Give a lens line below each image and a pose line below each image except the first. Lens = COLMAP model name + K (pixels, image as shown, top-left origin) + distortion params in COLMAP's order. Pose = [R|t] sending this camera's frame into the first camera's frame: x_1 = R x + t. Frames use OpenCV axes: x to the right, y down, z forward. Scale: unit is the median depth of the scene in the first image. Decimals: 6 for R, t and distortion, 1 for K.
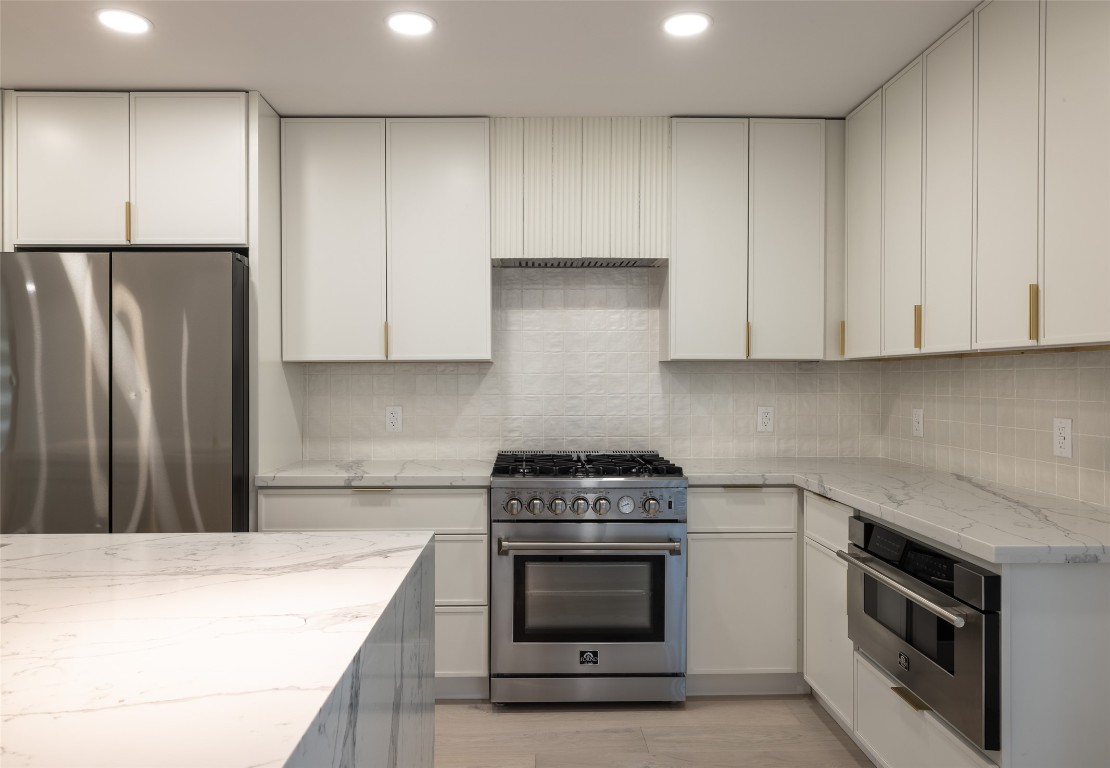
lens RADIAL K [[1013.9, 0, 555.0], [0, 1013.9, 384.0], [0, 0, 1]] dist [-0.001186, 0.000919]
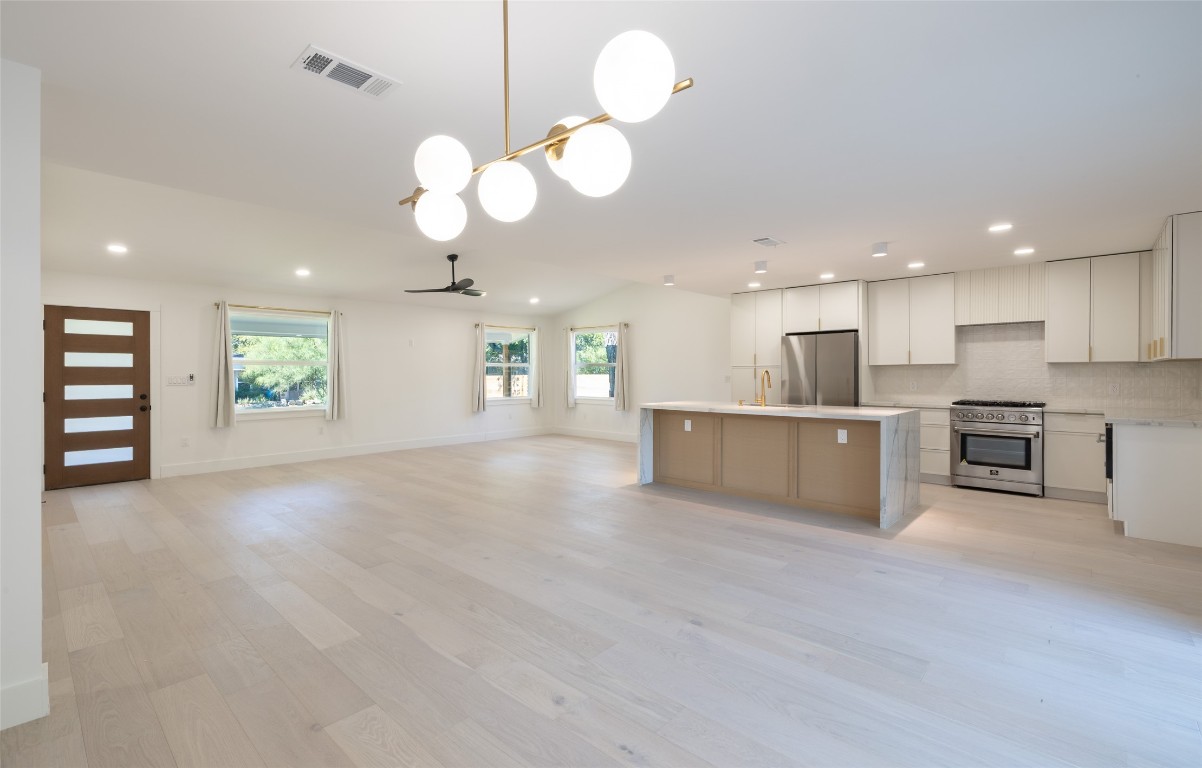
lens RADIAL K [[509.9, 0, 597.5], [0, 509.9, 376.9], [0, 0, 1]] dist [0.000283, -0.000114]
pose [[0.751273, 0.002284, -0.659987, 0.114564], [0.000796, 0.999990, 0.004368, 0.004113], [0.659991, -0.003807, 0.751264, -0.619164]]
